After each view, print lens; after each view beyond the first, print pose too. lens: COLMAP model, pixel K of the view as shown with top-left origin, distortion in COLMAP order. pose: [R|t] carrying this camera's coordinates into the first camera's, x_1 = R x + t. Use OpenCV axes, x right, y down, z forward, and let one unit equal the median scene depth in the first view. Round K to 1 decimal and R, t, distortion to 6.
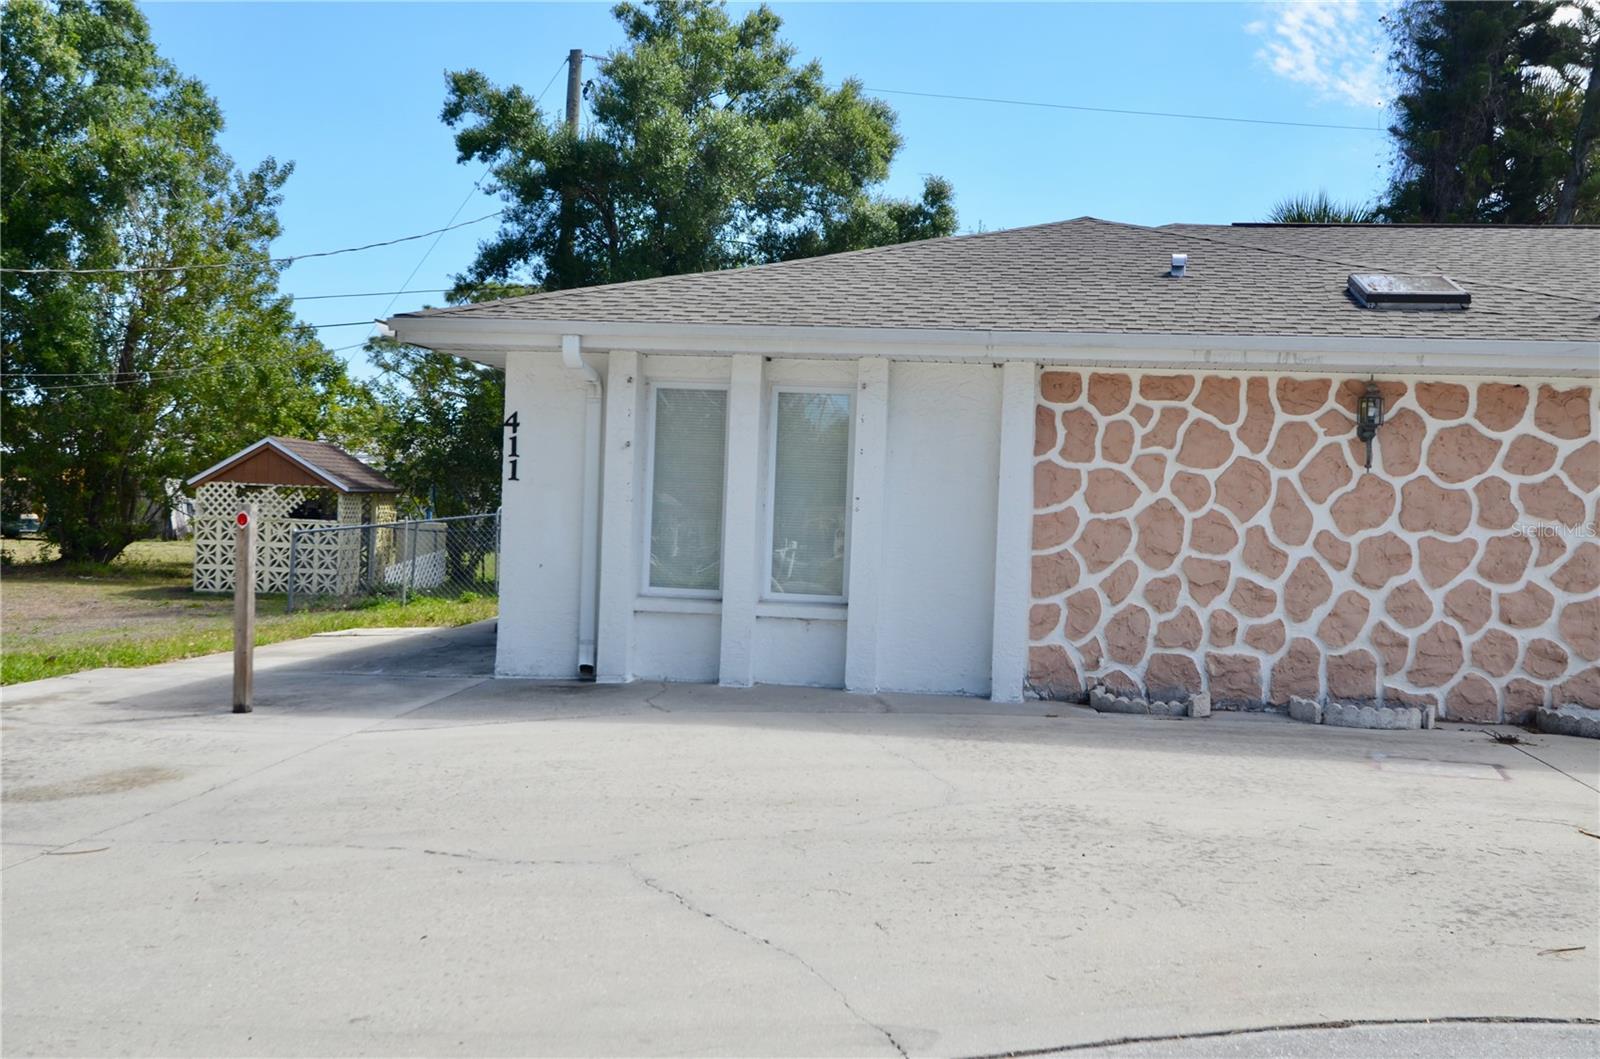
lens RADIAL K [[1617.6, 0, 847.6], [0, 1617.6, 533.4], [0, 0, 1]] dist [0.072769, -0.114955]
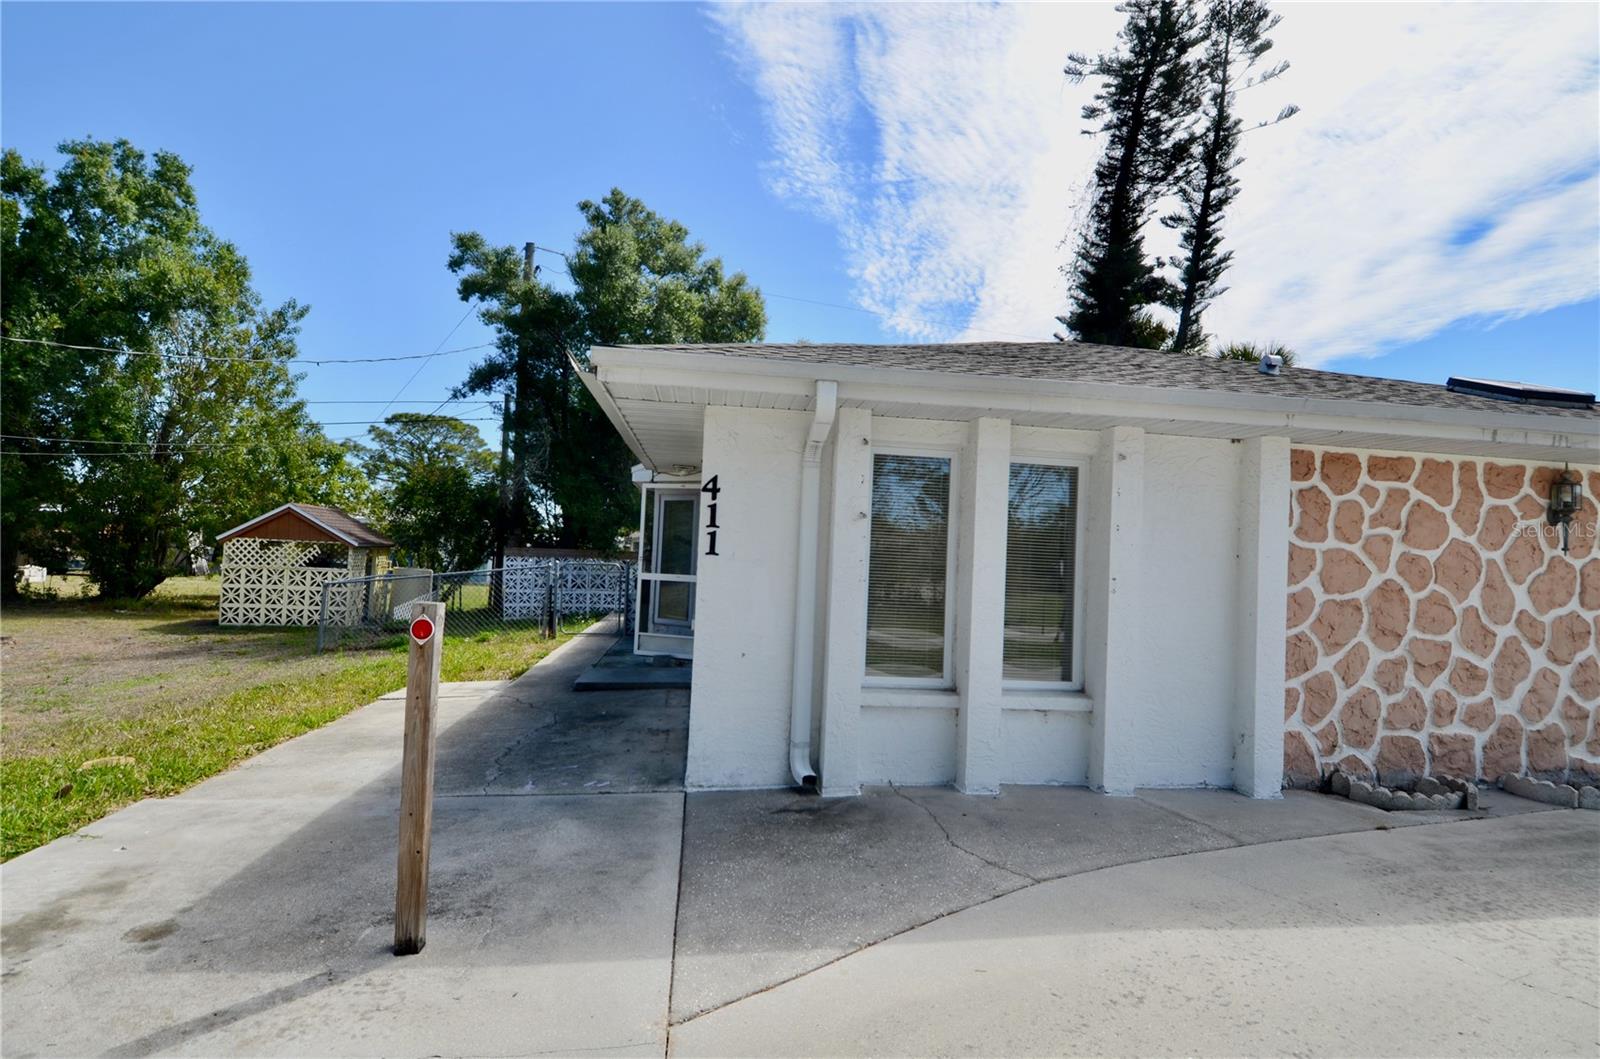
lens RADIAL K [[830.9, 0, 825.7], [0, 830.9, 523.1], [0, 0, 1]] dist [0.050670, -0.057270]
pose [[0.965869, 0.014963, 0.258600, -0.274483], [-0.002662, 0.998851, -0.047856, -0.030228], [-0.259018, 0.045534, 0.964798, 0.587965]]
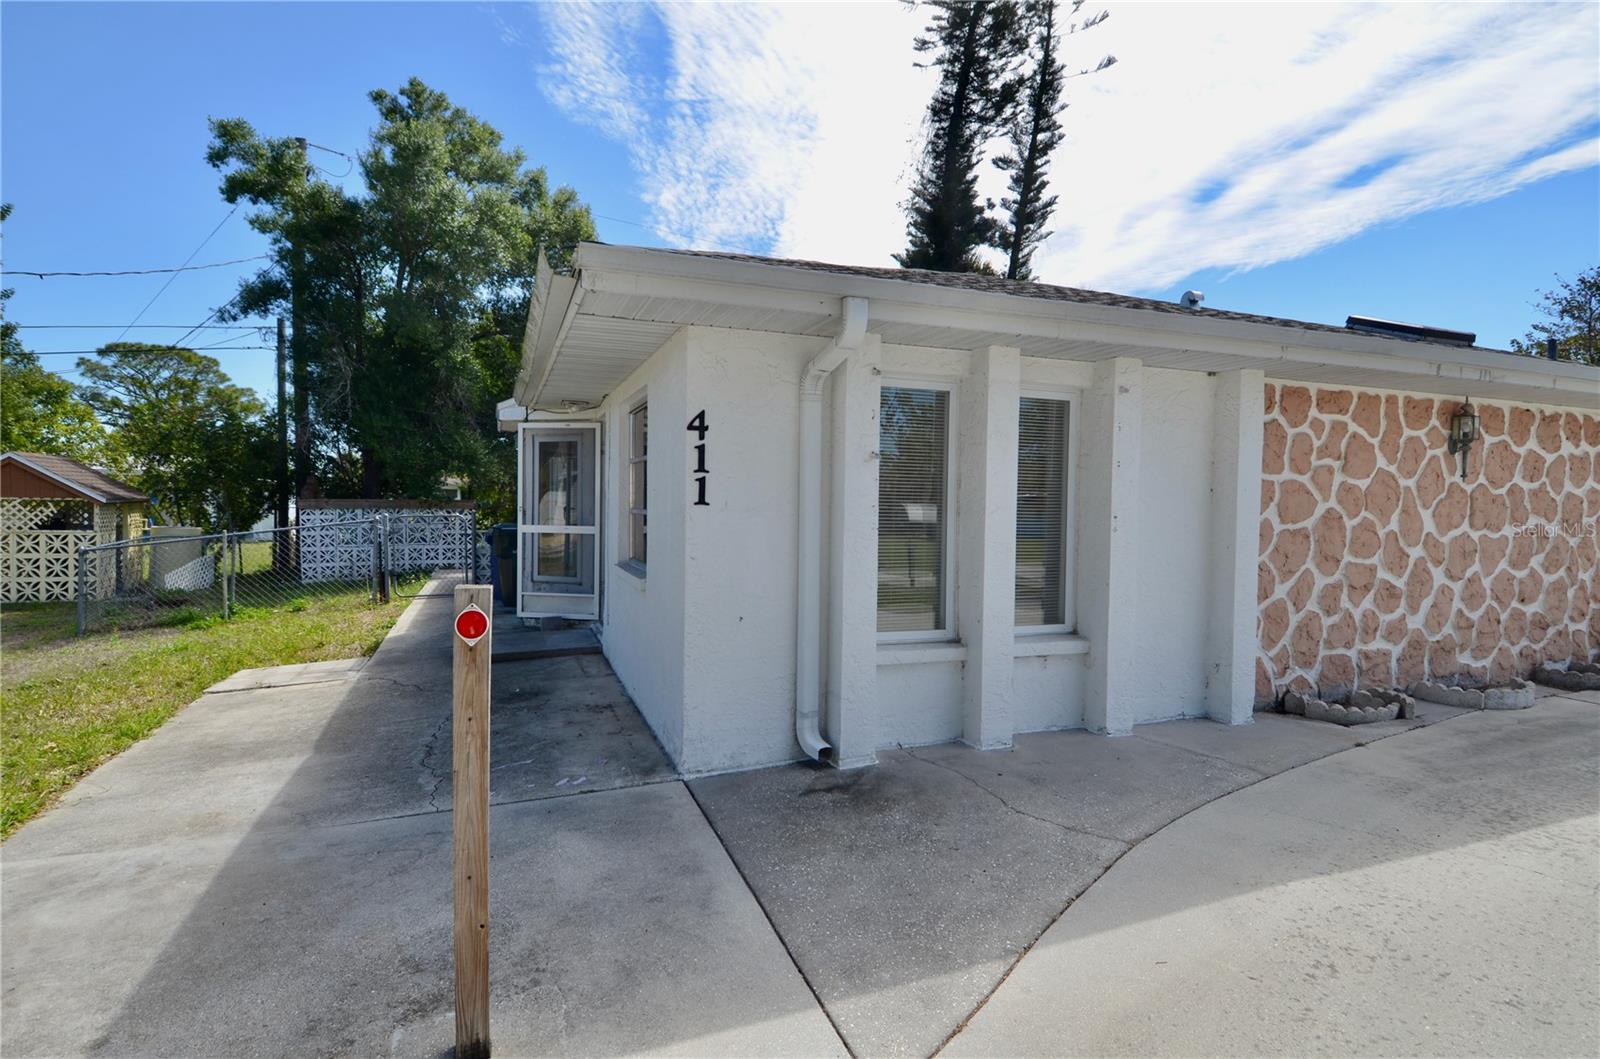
lens RADIAL K [[825.2, 0, 823.0], [0, 825.2, 522.1], [0, 0, 1]] dist [0.050492, -0.055481]
pose [[0.878617, -0.035646, 0.476195, -0.351238], [0.026090, 0.999304, 0.026666, -0.035231], [-0.476814, -0.011006, 0.878935, 0.680451]]
